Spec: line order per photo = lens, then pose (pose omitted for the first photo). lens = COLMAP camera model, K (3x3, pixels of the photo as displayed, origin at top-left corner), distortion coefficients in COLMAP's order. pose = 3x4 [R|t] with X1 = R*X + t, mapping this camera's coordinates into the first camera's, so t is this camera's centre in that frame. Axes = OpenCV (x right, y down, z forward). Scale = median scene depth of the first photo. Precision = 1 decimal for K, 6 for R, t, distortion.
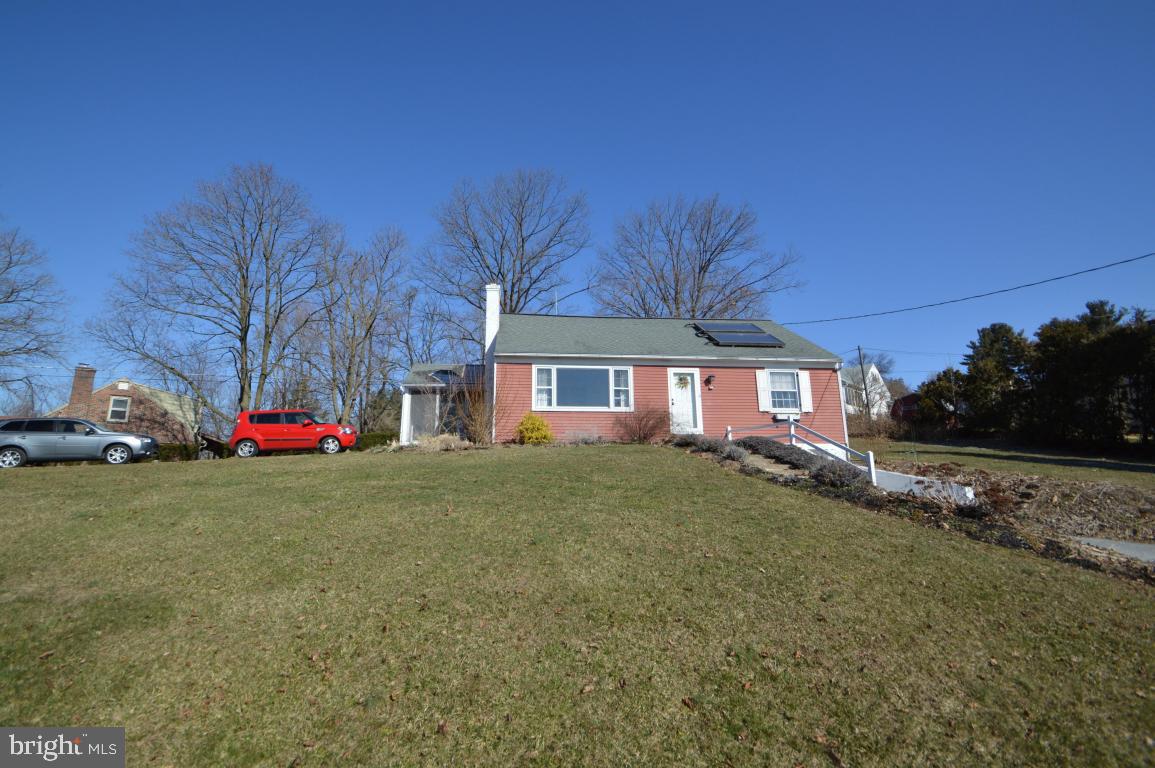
lens RADIAL K [[509.5, 0, 556.1], [0, 509.5, 365.9], [0, 0, 1]] dist [0.011004, -0.014657]
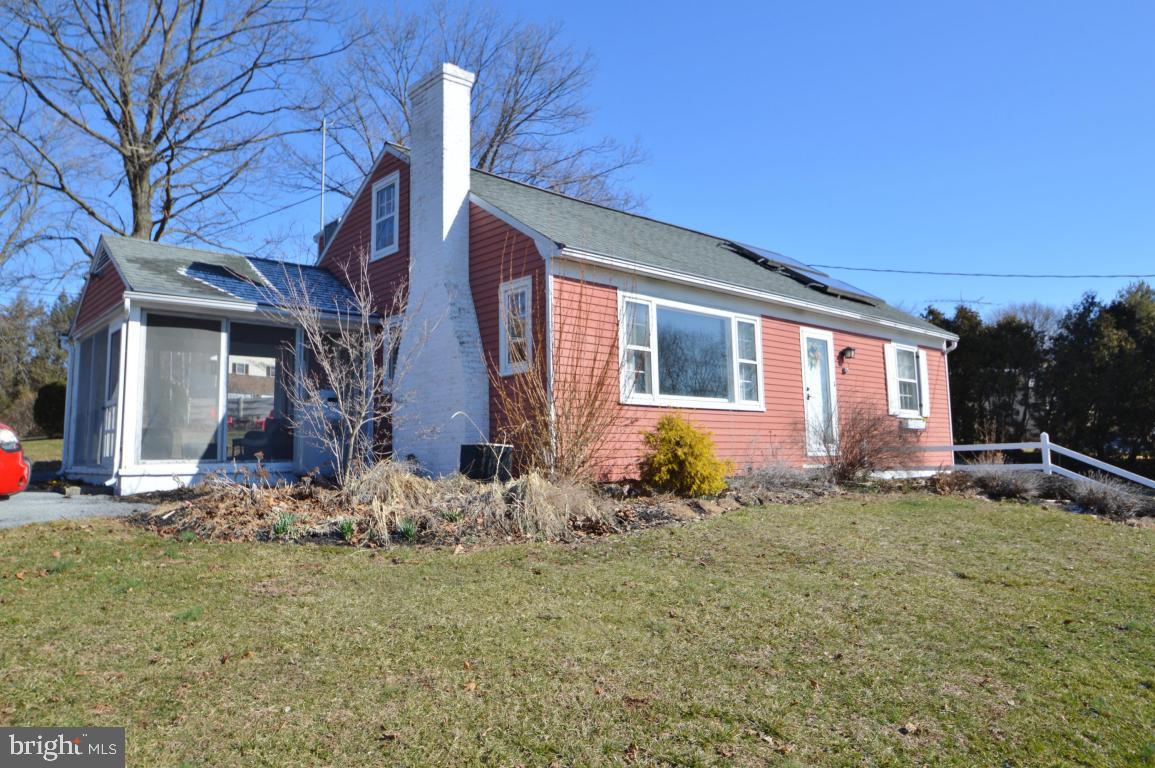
lens RADIAL K [[787.3, 0, 559.9], [0, 787.3, 364.9], [0, 0, 1]] dist [-0.032112, -0.000741]
pose [[0.805544, 0.061300, 0.589357, -0.439037], [-0.113463, 0.992187, 0.051885, 0.028484], [-0.581571, -0.108665, 0.806205, 0.496421]]
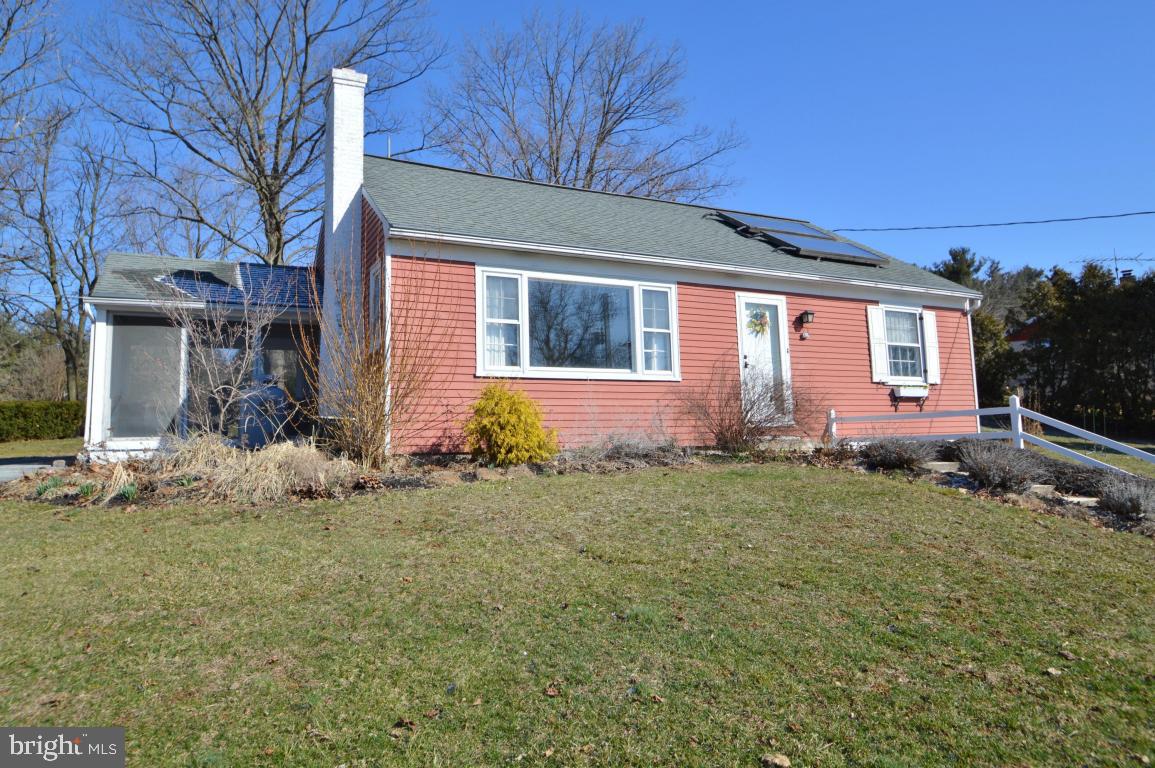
lens RADIAL K [[729.4, 0, 558.3], [0, 729.4, 361.5], [0, 0, 1]] dist [-0.026794, -0.001002]
pose [[0.932581, 0.021092, 0.360343, -0.191160], [-0.054074, 0.995190, 0.081693, 0.022484], [-0.356887, -0.095671, 0.929236, 0.401875]]
